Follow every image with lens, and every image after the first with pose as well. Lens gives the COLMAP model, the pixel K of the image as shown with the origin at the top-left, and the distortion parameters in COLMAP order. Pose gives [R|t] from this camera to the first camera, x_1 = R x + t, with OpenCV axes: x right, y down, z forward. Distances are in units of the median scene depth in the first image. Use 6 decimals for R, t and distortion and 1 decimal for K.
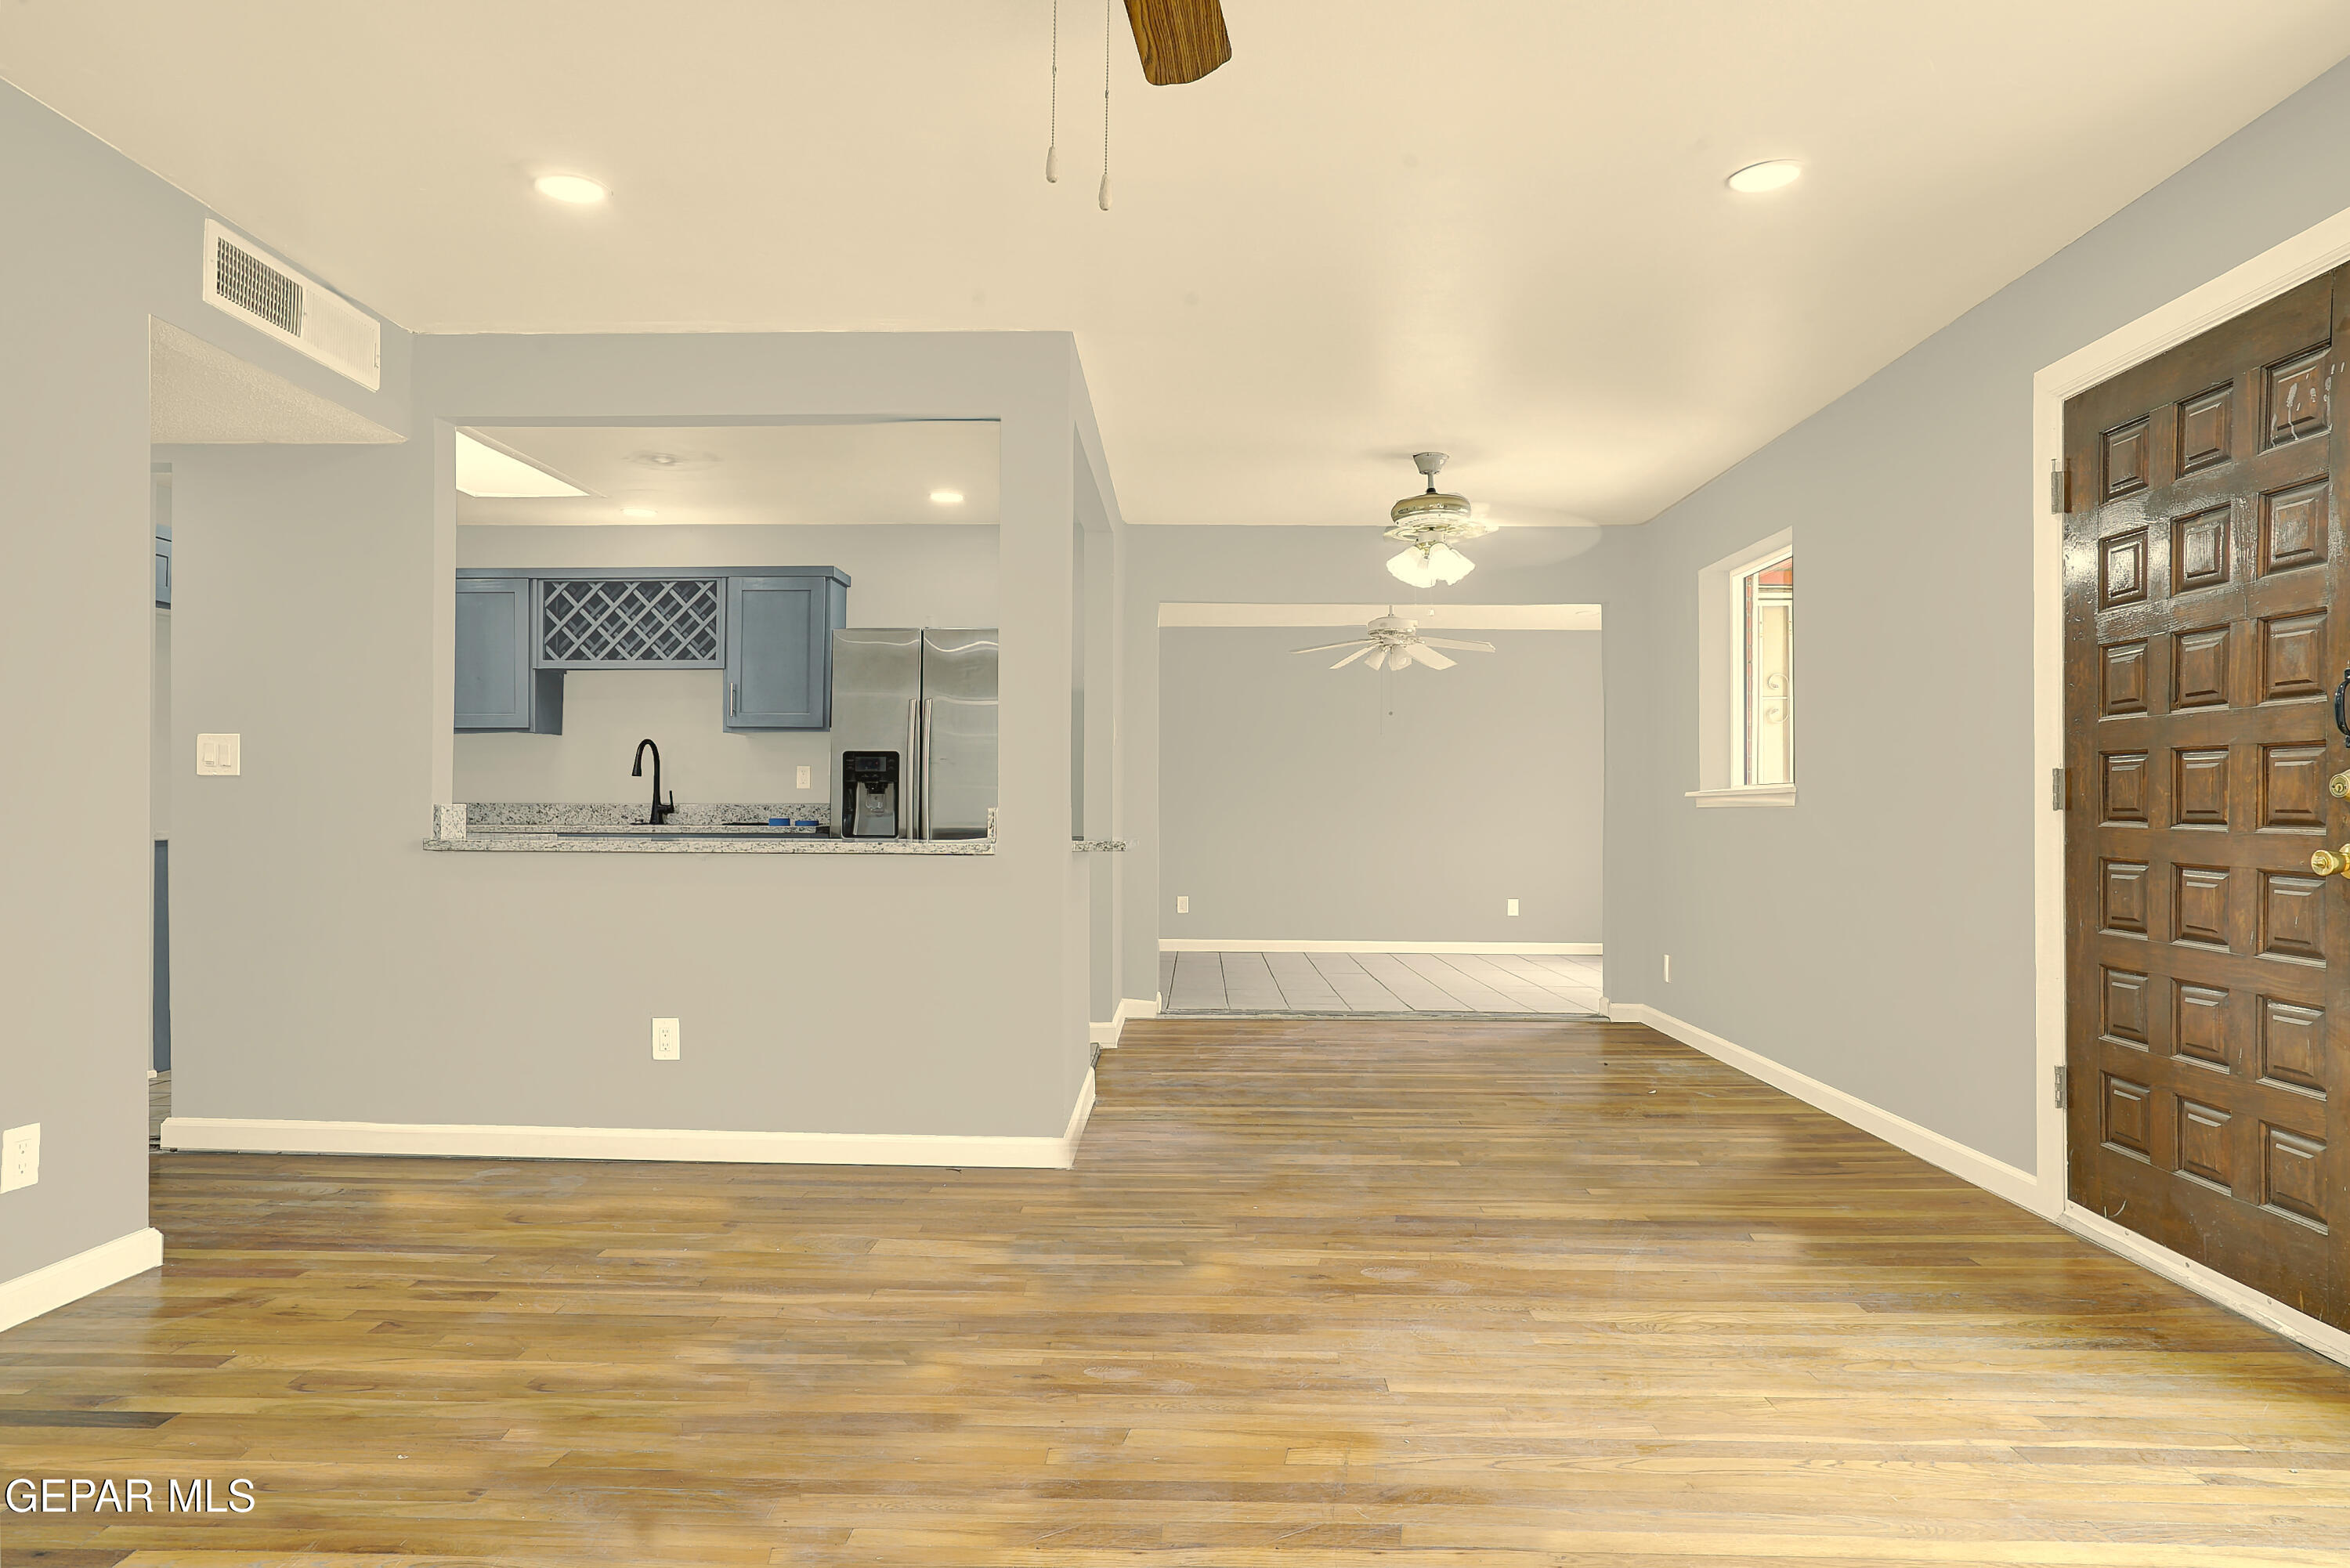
lens RADIAL K [[1342.8, 0, 1172.8], [0, 1342.8, 812.3], [0, 0, 1]] dist [-0.046871, 0.034134]
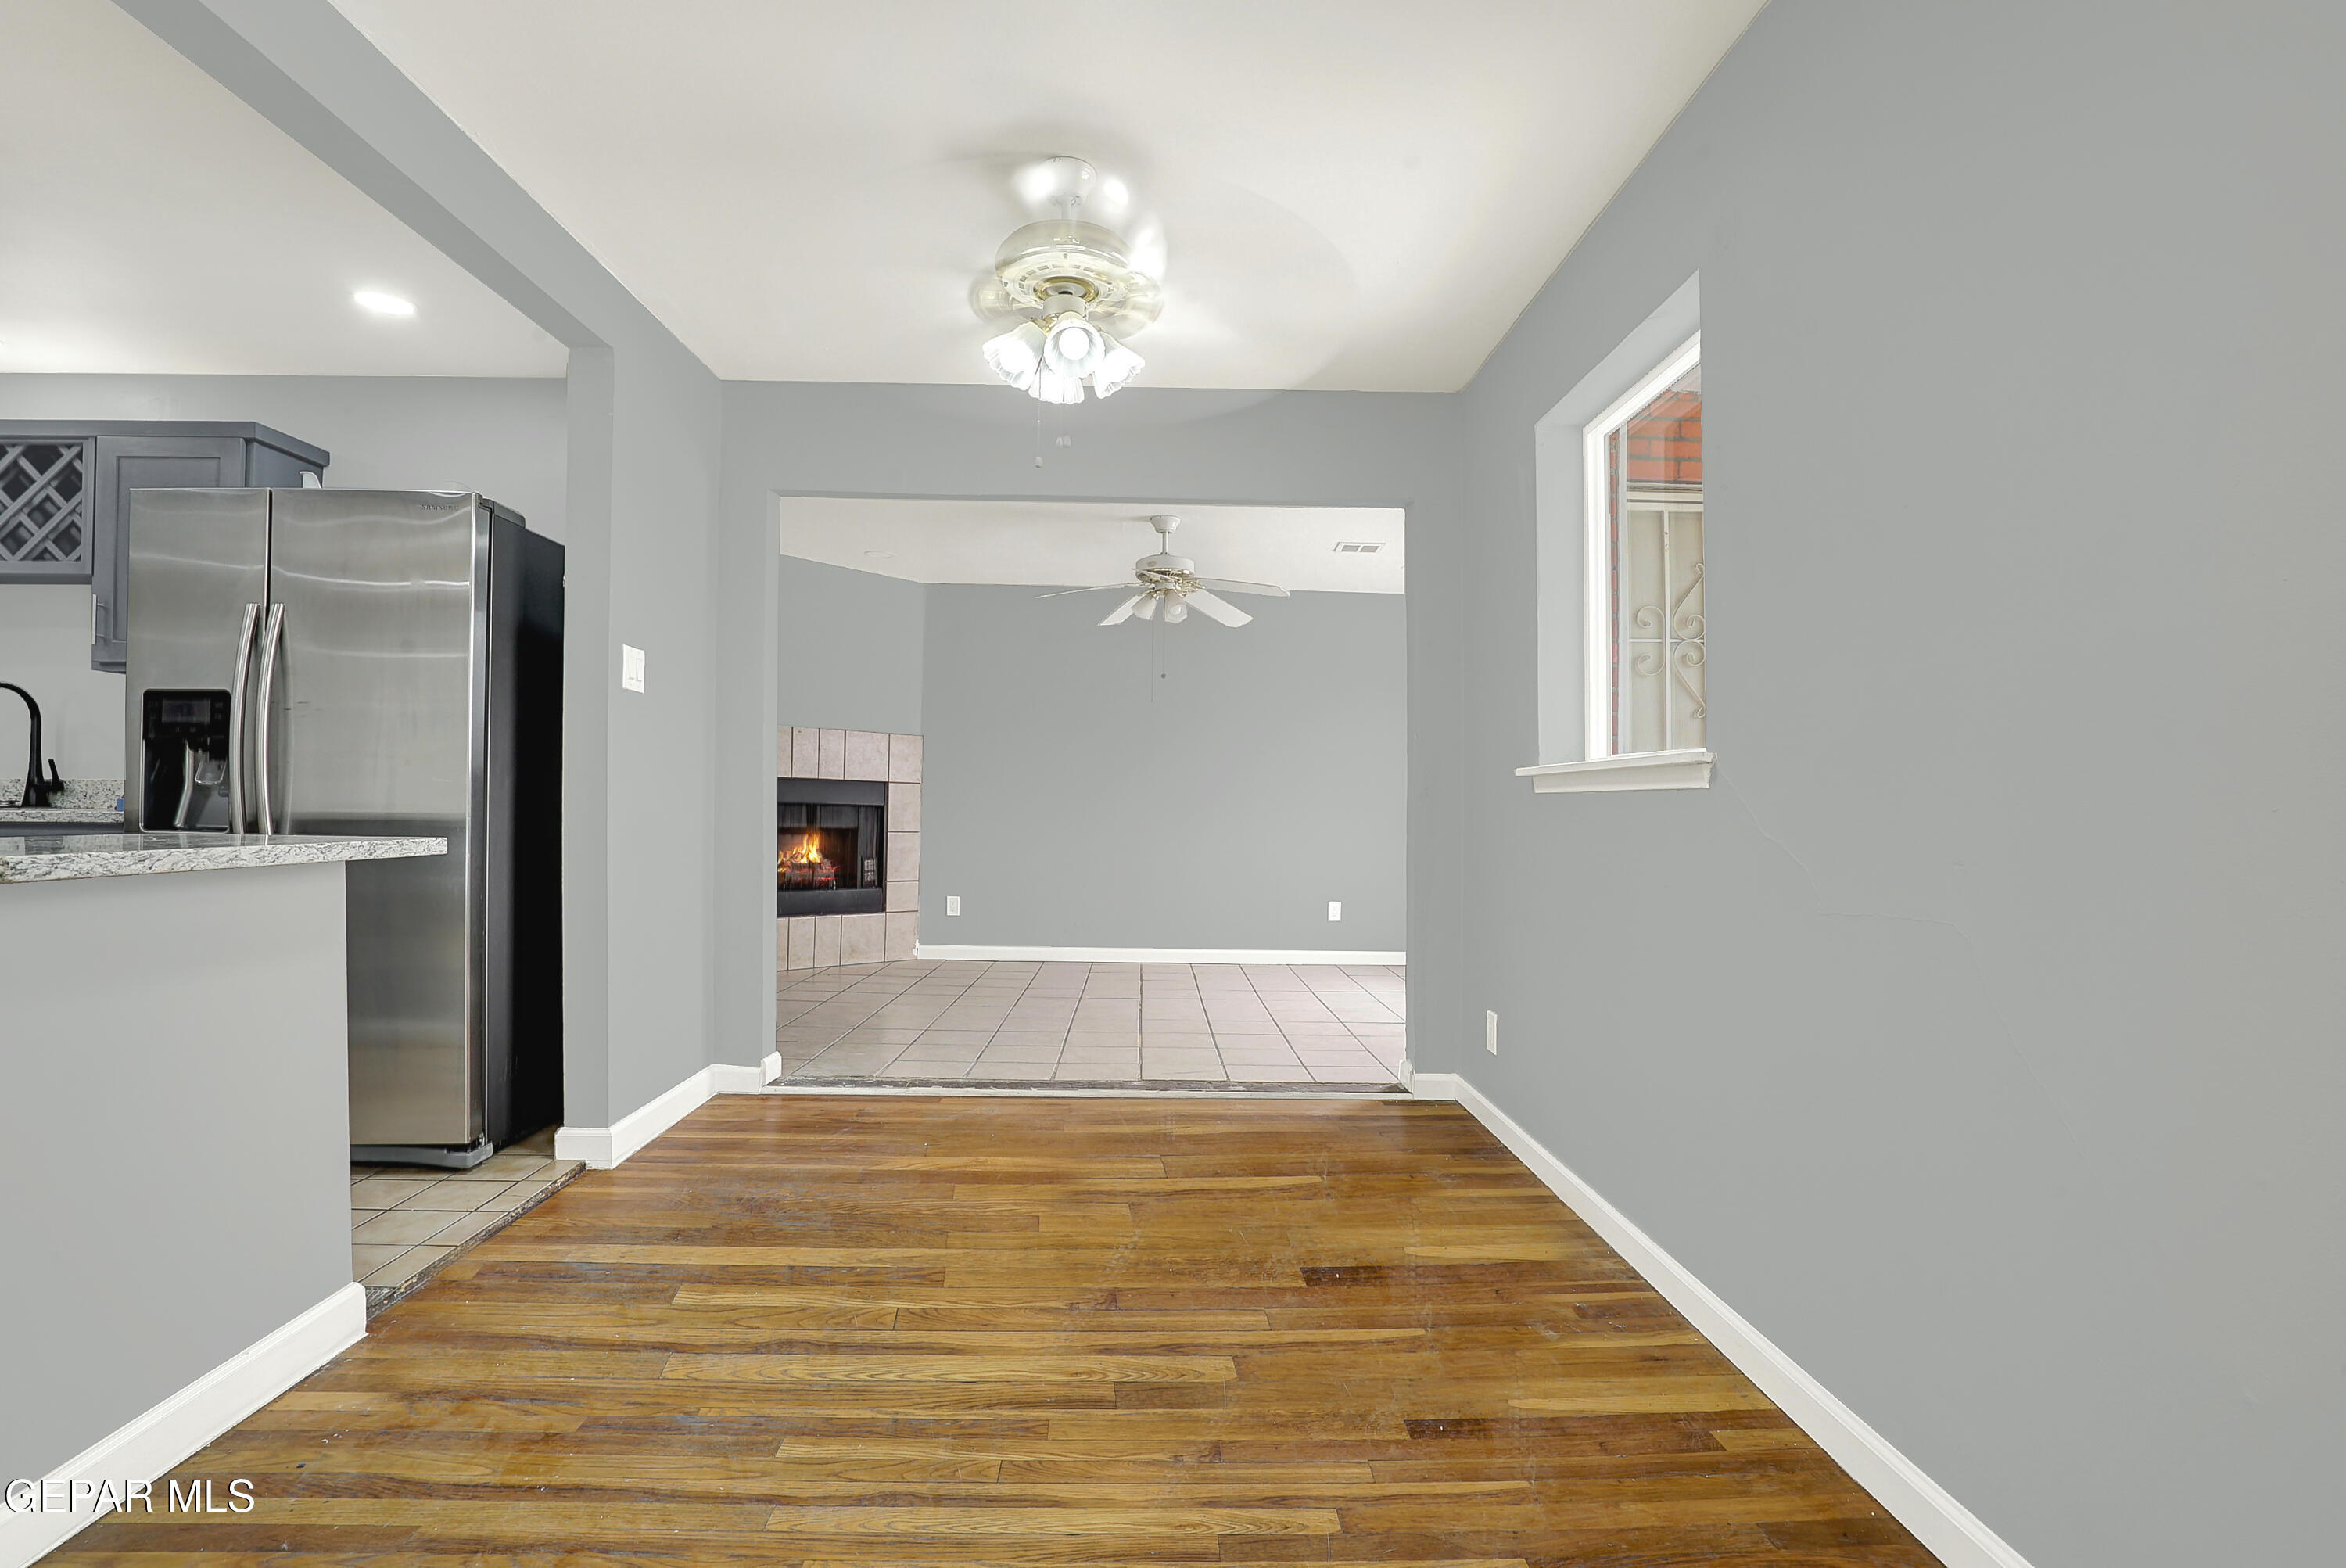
lens RADIAL K [[1112.1, 0, 1173.0], [0, 1112.1, 784.0], [0, 0, 1]] dist [-0.002142, -0.000184]
pose [[0.999207, 0.006884, 0.039222, 0.246955], [-0.006230, 0.999840, -0.016750, 0.003723], [-0.039331, 0.016492, 0.999090, 0.583685]]
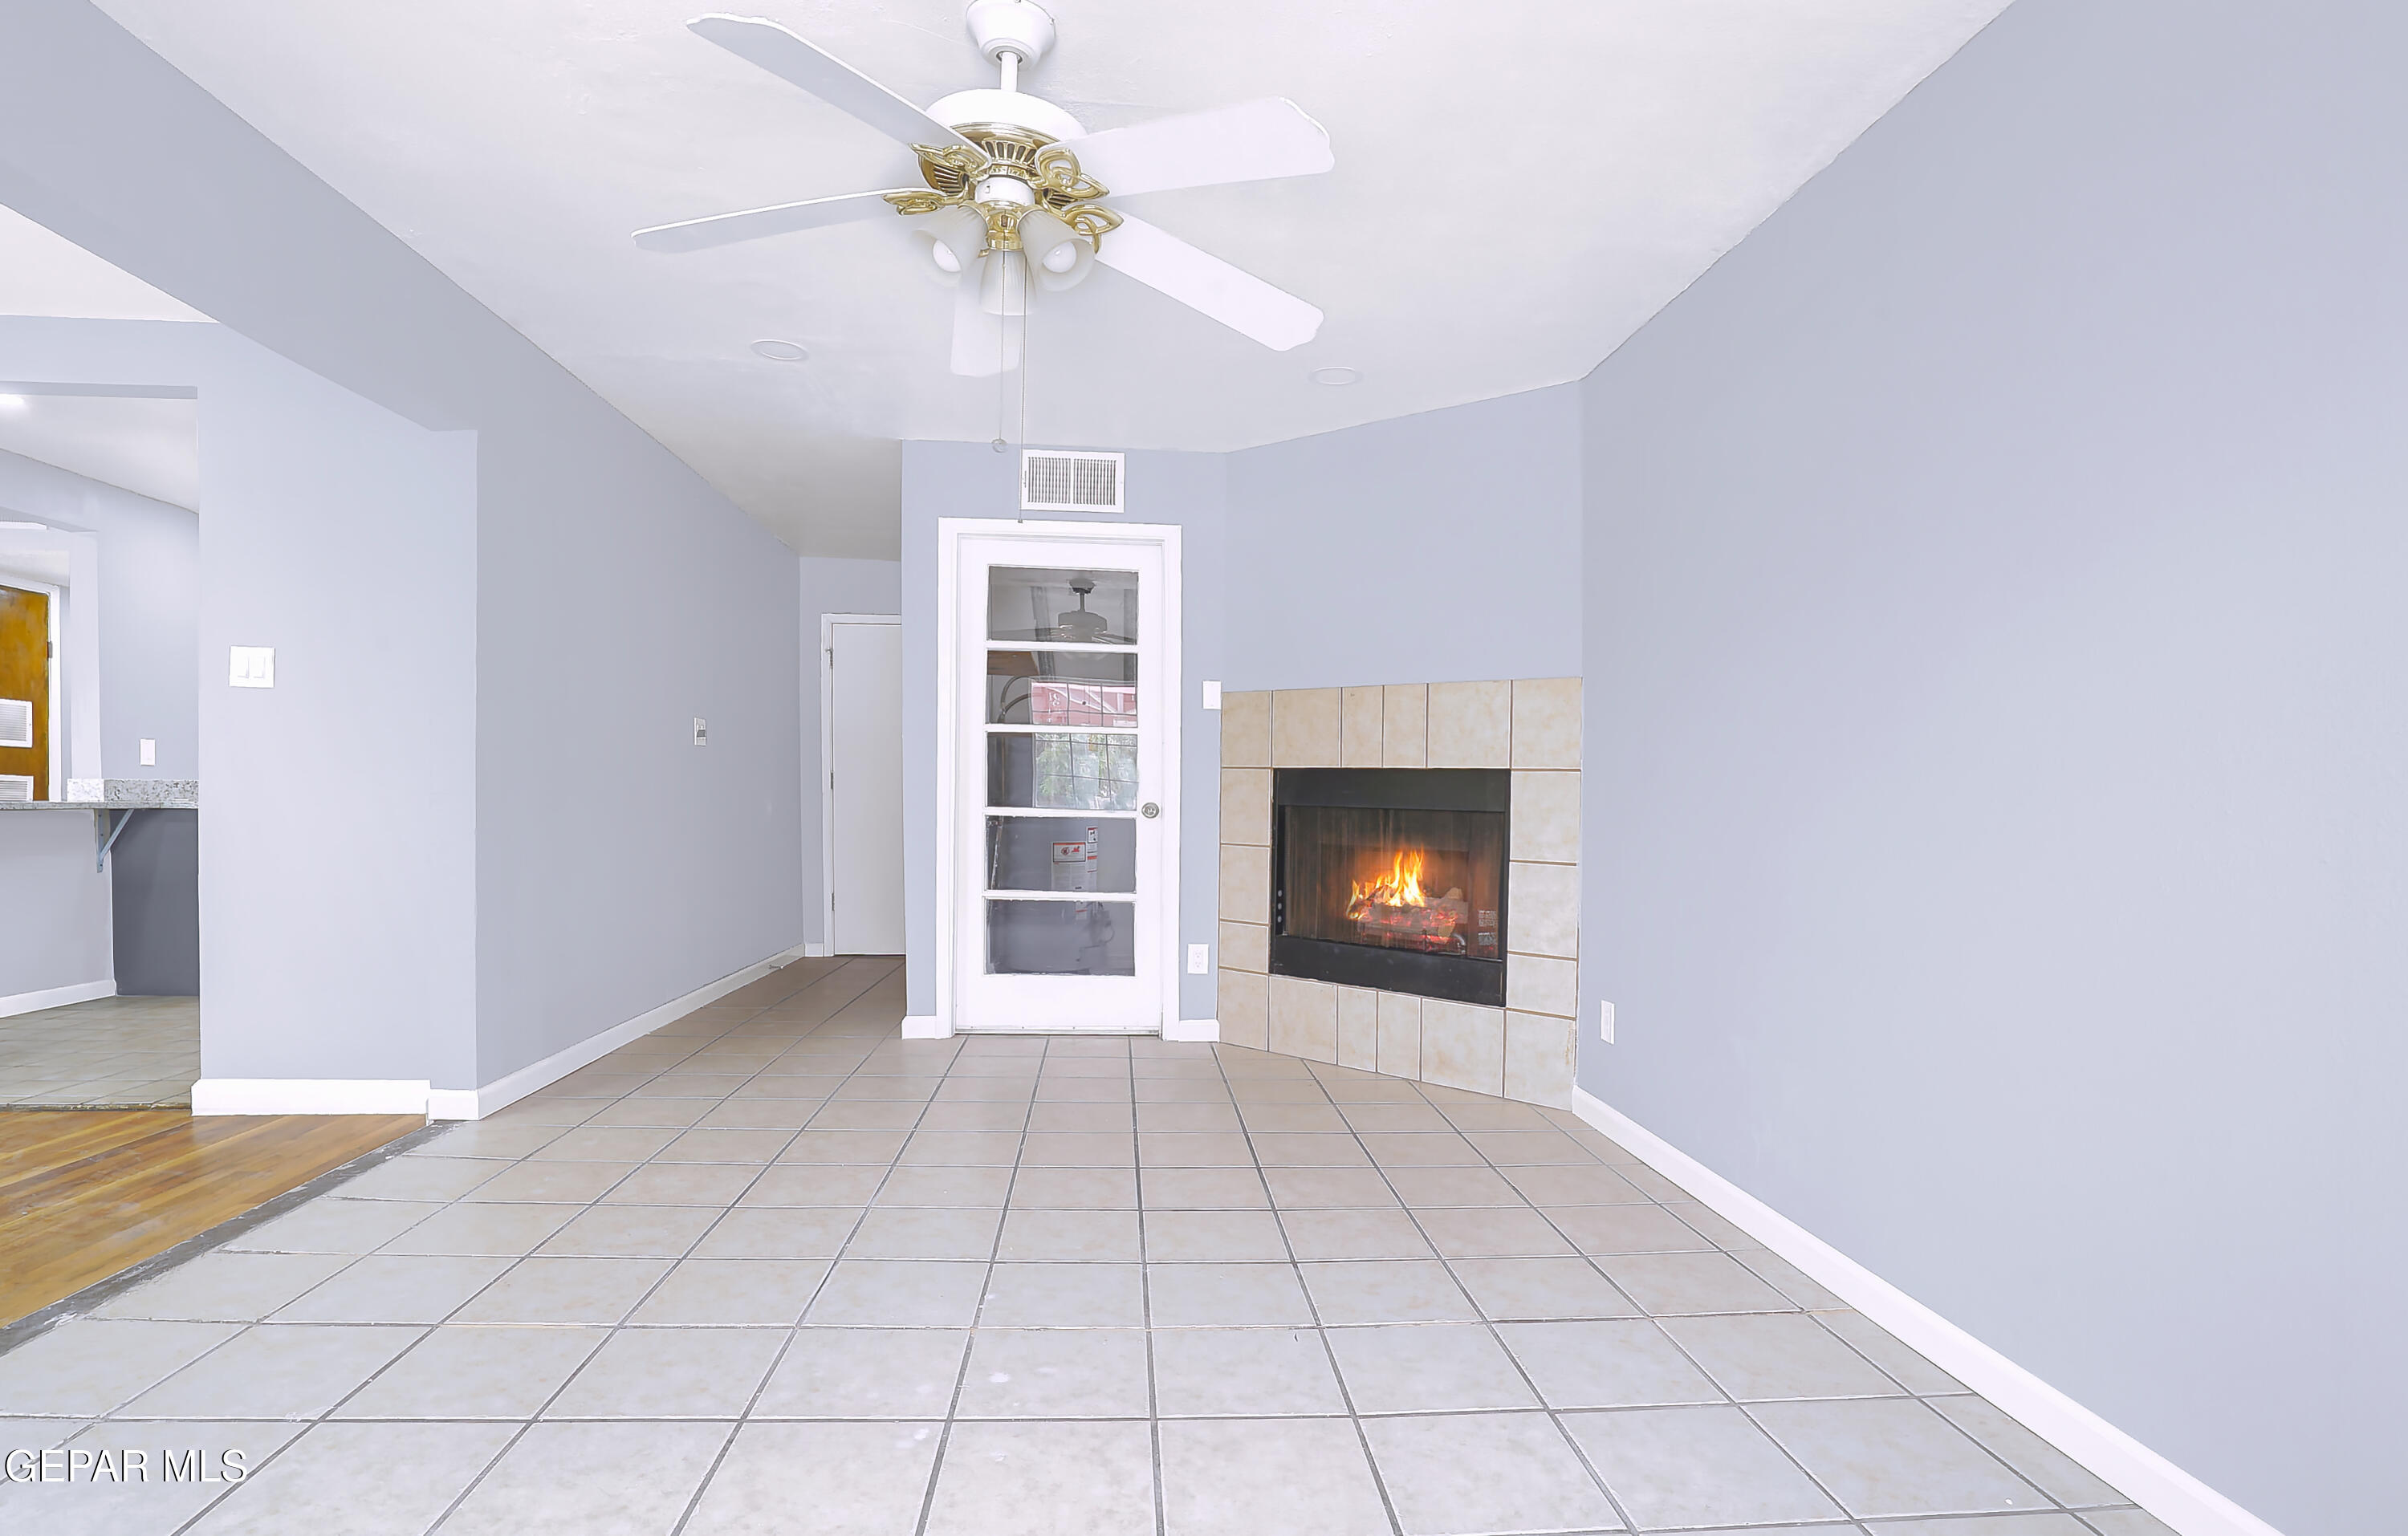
lens RADIAL K [[1096.7, 0, 1204.8], [0, 1096.7, 809.5], [0, 0, 1]] dist [-0.038763, -0.000134]
pose [[0.101706, 0.004287, -0.994805, 0.681342], [-0.011556, 0.999928, 0.003128, 0.008345], [0.994747, 0.011178, 0.101749, 1.769014]]
